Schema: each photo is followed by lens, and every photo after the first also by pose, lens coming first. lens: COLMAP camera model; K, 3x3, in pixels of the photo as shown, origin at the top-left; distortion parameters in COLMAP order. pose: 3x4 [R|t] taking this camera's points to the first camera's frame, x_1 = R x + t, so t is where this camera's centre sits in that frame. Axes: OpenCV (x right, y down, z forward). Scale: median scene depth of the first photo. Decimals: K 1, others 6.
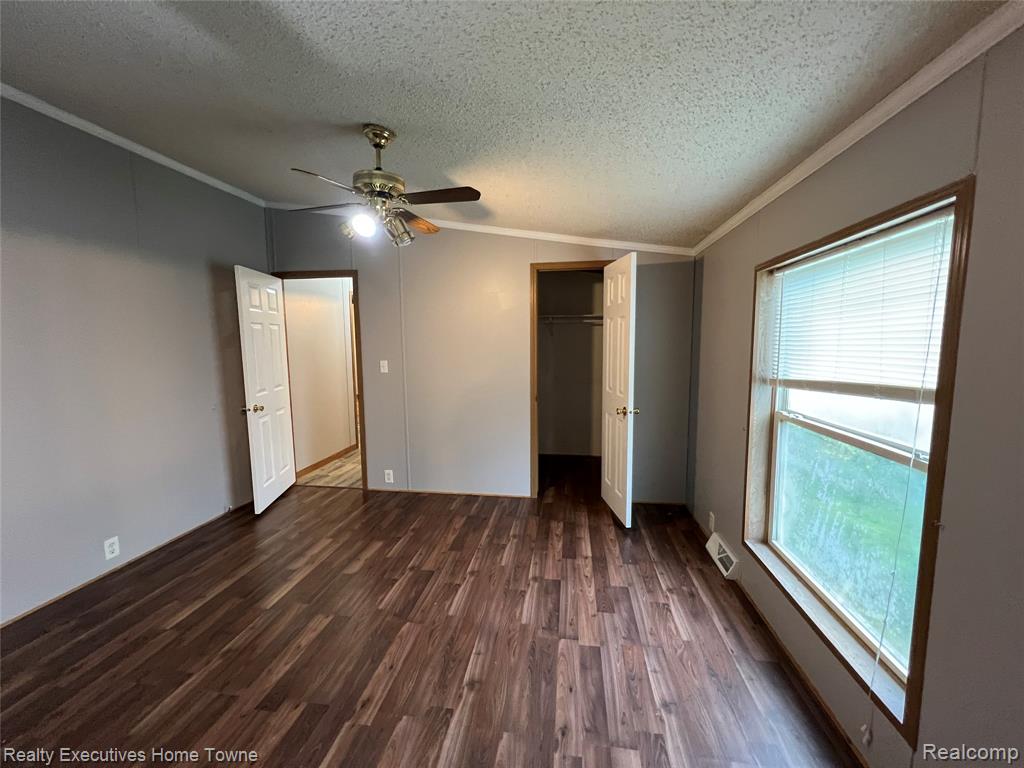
lens RADIAL K [[409.5, 0, 512.0], [0, 409.5, 384.0], [0, 0, 1]] dist [-0.000729, -0.000390]
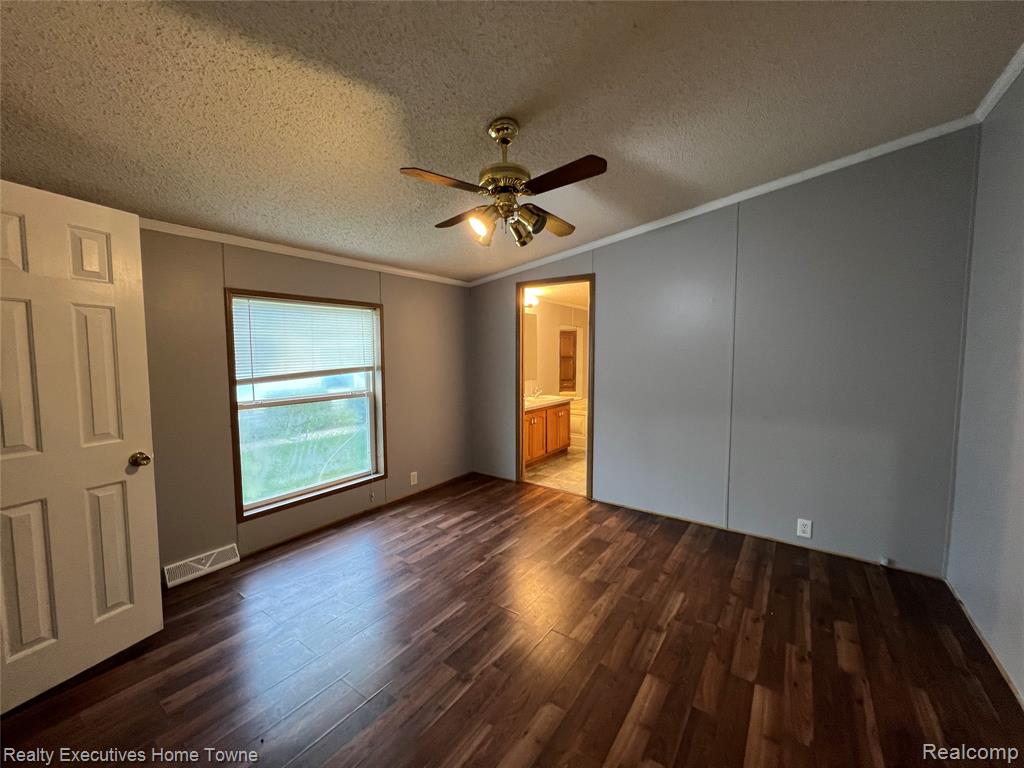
lens RADIAL K [[409.5, 0, 512.0], [0, 409.5, 384.0], [0, 0, 1]] dist [-0.000729, -0.000390]
pose [[-0.889721, -0.024605, 0.455841, -0.797127], [0.057453, 0.984571, 0.165283, -0.182383], [-0.452875, 0.173245, -0.874580, 1.936654]]
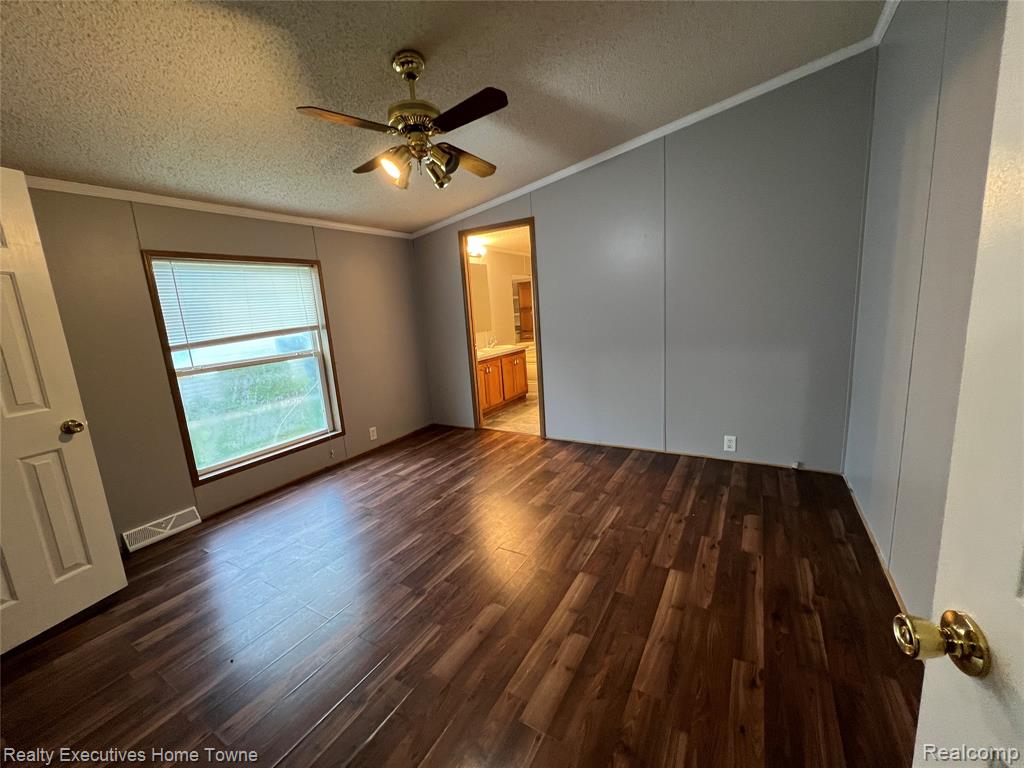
lens RADIAL K [[409.5, 0, 512.0], [0, 409.5, 384.0], [0, 0, 1]] dist [-0.000729, -0.000390]
pose [[-0.921157, -0.000825, 0.389191, -0.910230], [0.114620, 0.955072, 0.273312, -0.140698], [-0.371931, 0.296373, -0.879676, 1.953924]]
